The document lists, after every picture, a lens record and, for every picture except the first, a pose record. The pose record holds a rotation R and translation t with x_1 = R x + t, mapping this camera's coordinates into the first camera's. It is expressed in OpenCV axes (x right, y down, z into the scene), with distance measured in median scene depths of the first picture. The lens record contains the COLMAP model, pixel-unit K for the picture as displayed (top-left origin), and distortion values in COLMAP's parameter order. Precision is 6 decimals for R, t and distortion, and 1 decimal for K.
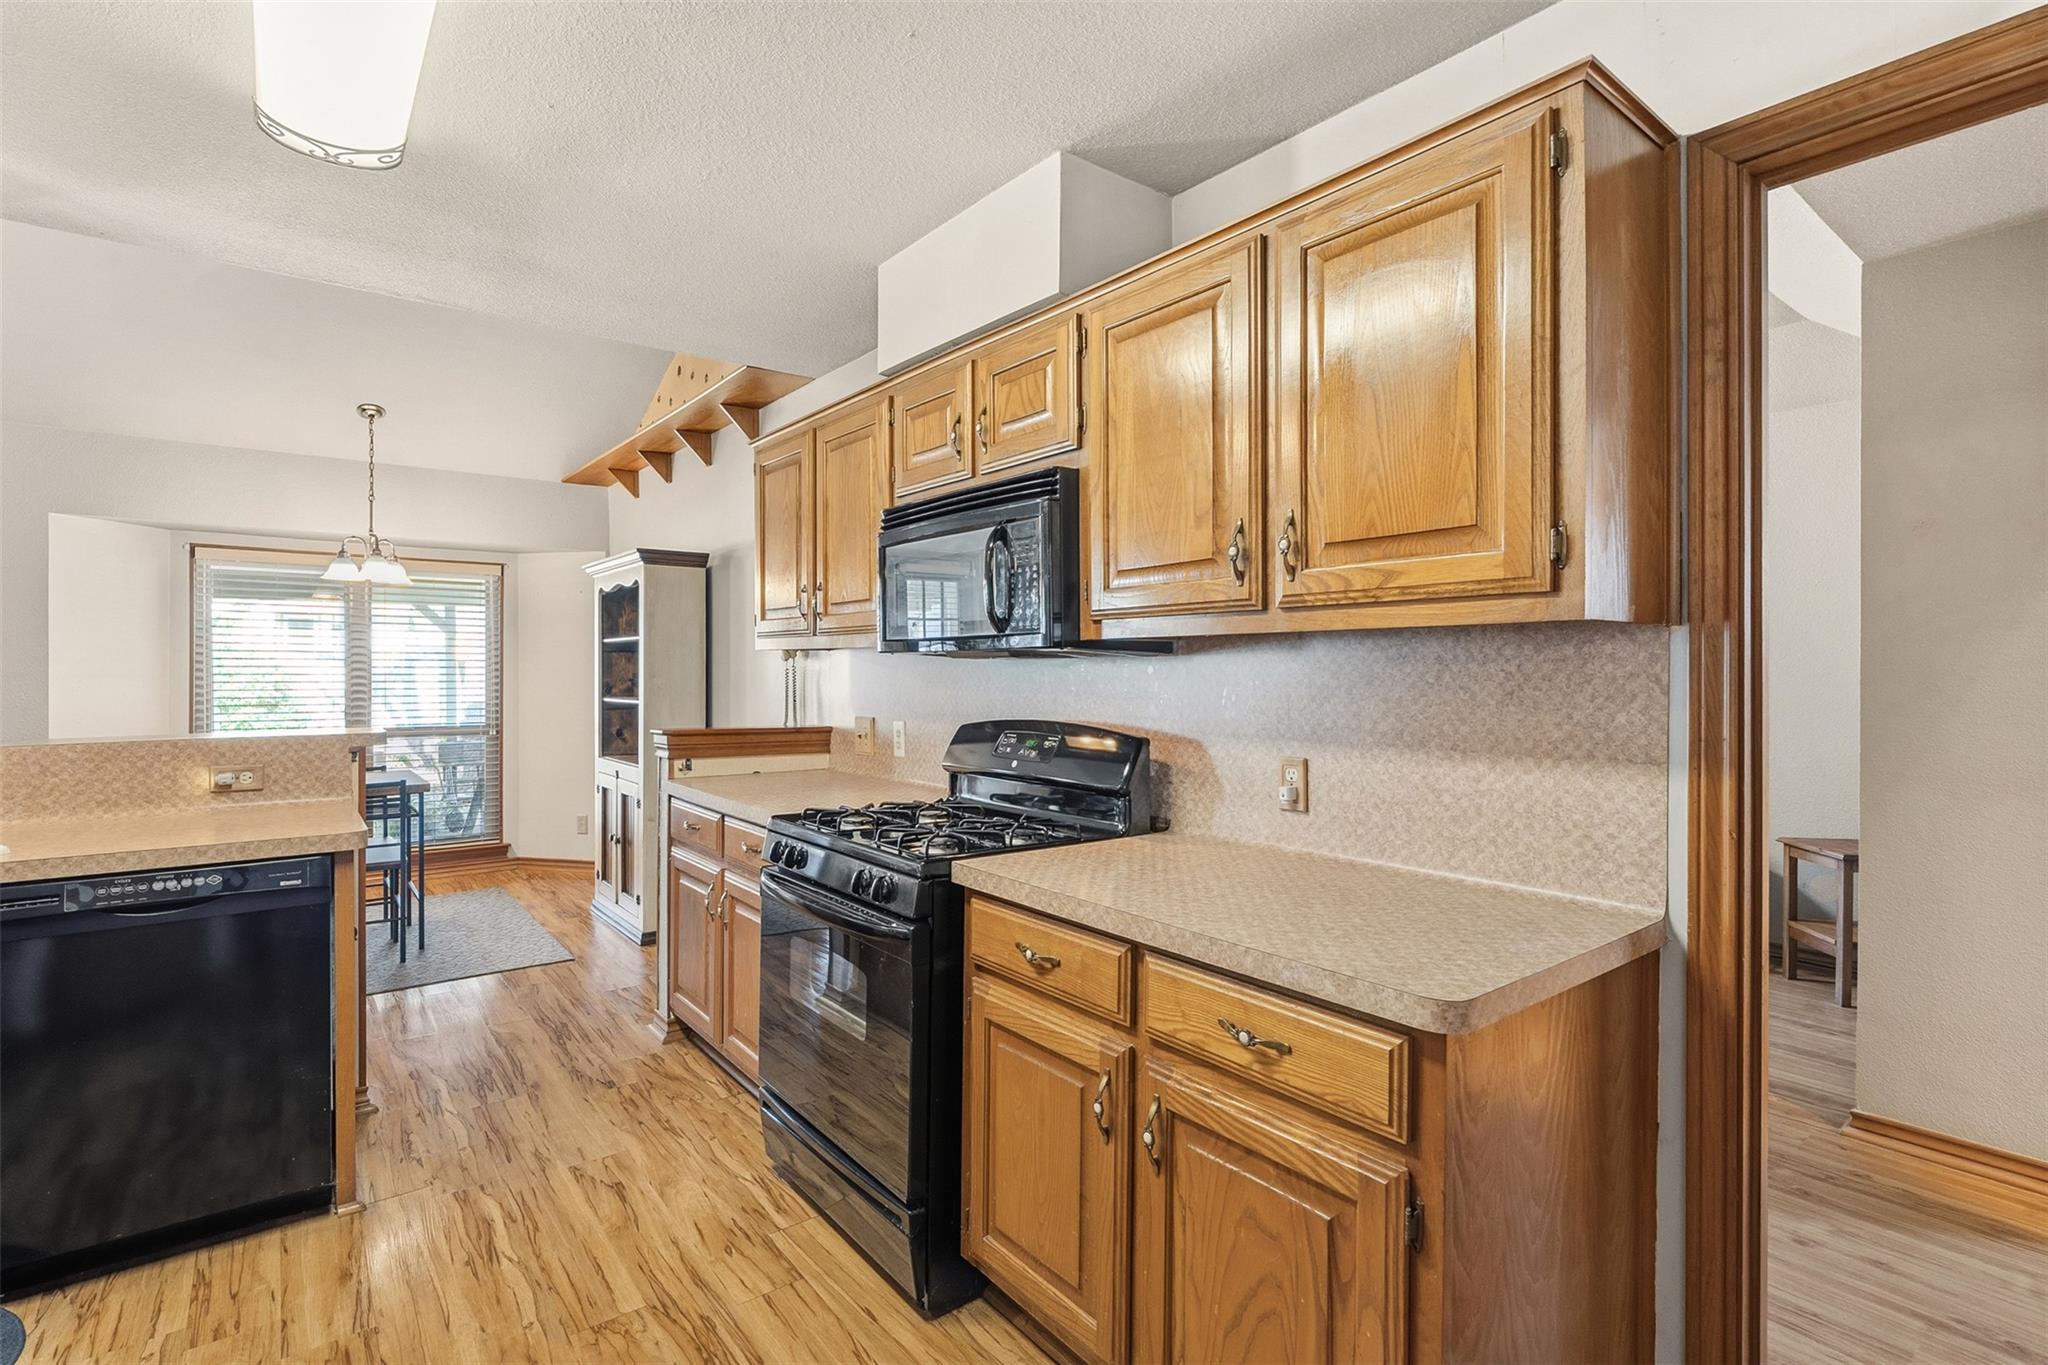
lens RADIAL K [[973.4, 0, 1024.0], [0, 973.4, 682.5], [0, 0, 1]] dist [0.015059, 0.000431]
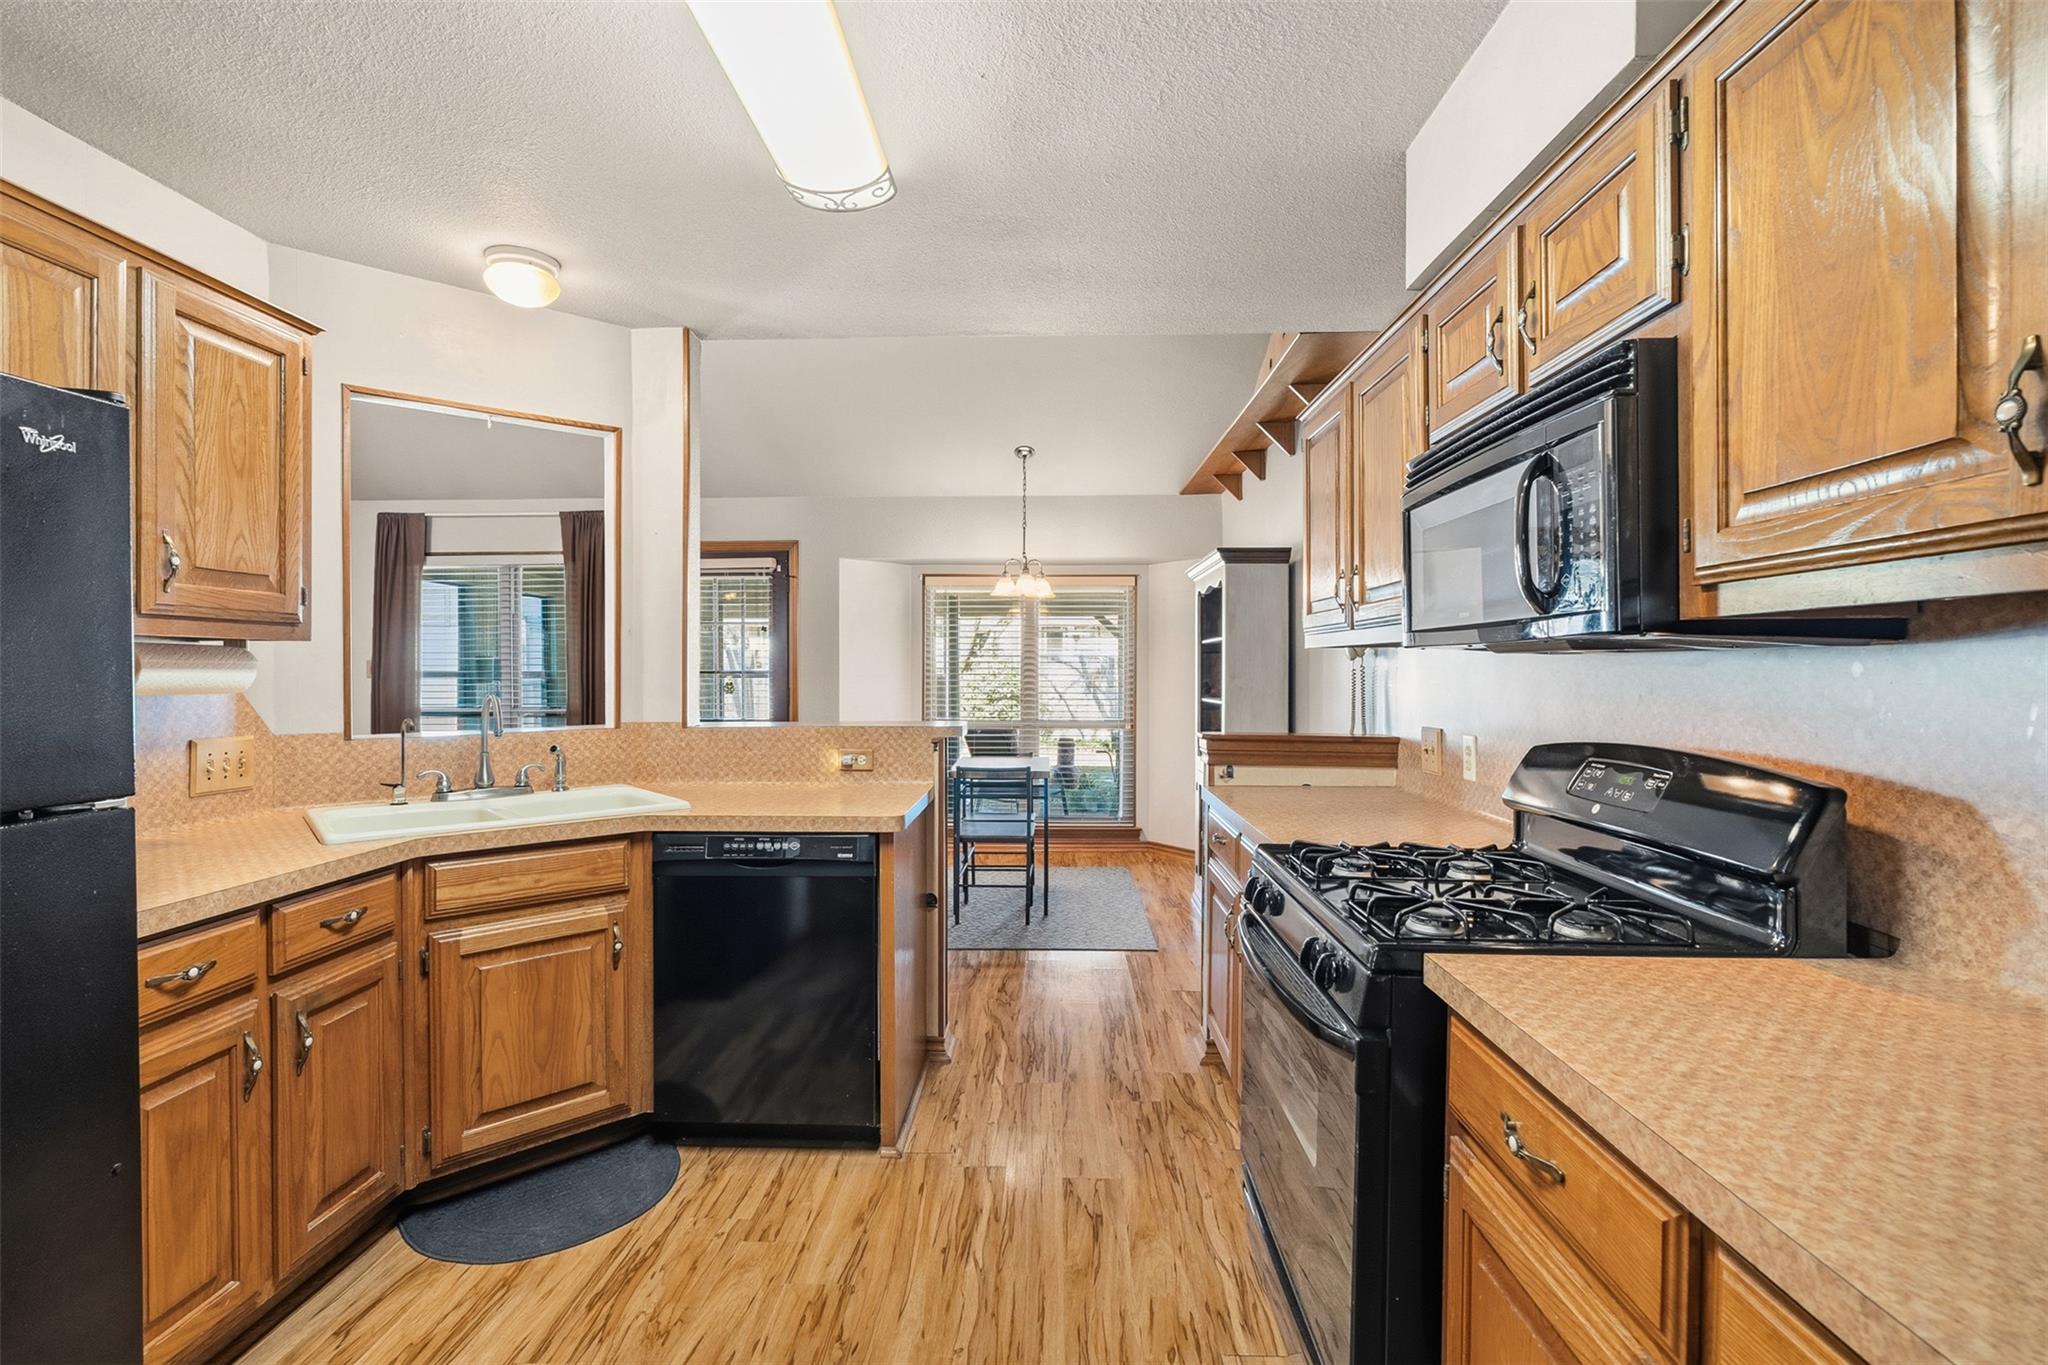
lens RADIAL K [[928.9, 0, 1029.3], [0, 928.9, 677.5], [0, 0, 1]] dist [-0.002241, 0.001514]
pose [[0.775094, 0.004356, -0.631831, 0.096929], [-0.008146, 0.999962, -0.003099, -0.002534], [0.631793, 0.007549, 0.775100, 0.266914]]
